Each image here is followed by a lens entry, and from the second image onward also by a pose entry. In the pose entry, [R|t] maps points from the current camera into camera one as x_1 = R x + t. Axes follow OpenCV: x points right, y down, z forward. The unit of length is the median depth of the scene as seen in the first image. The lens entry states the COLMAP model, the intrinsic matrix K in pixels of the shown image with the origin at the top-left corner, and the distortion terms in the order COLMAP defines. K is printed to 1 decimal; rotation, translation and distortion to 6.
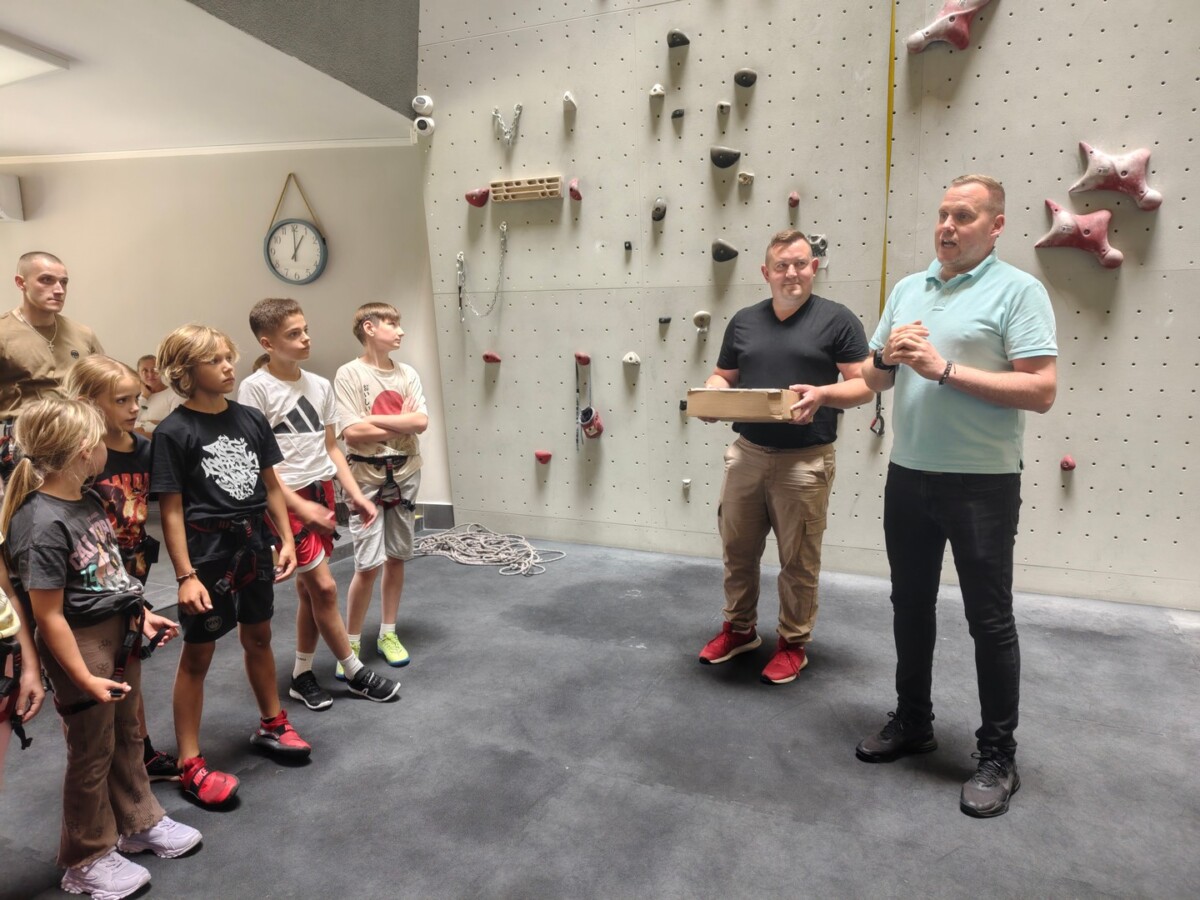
lens RADIAL K [[816.4, 0, 597.1], [0, 816.4, 457.4], [0, 0, 1]] dist [0.045634, -0.045579]
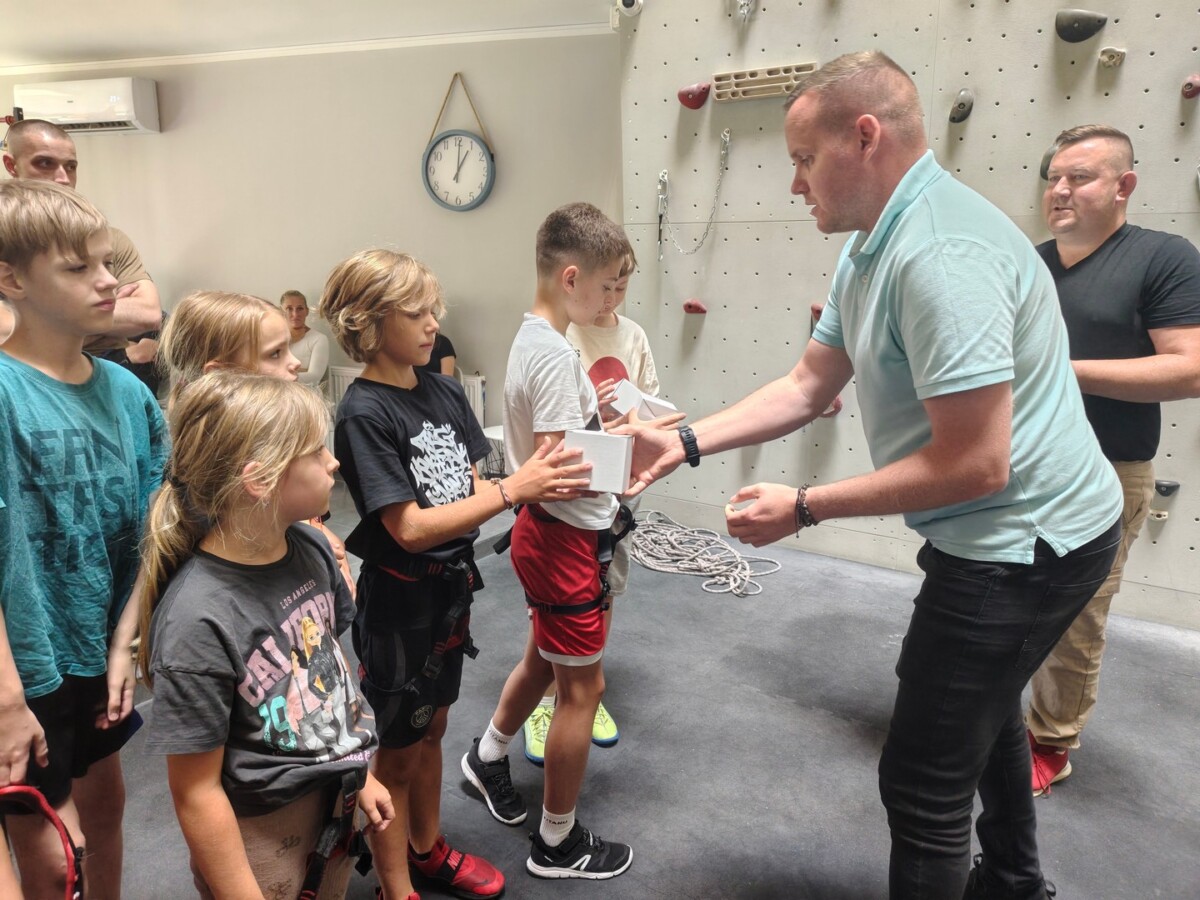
lens RADIAL K [[816.4, 0, 591.1], [0, 816.4, 457.0], [0, 0, 1]] dist [0.045634, -0.045579]
pose [[0.987994, 0.059949, -0.142388, -0.116405], [-0.050888, 0.996491, 0.066450, -0.028016], [0.145872, -0.058407, 0.987578, 0.216307]]
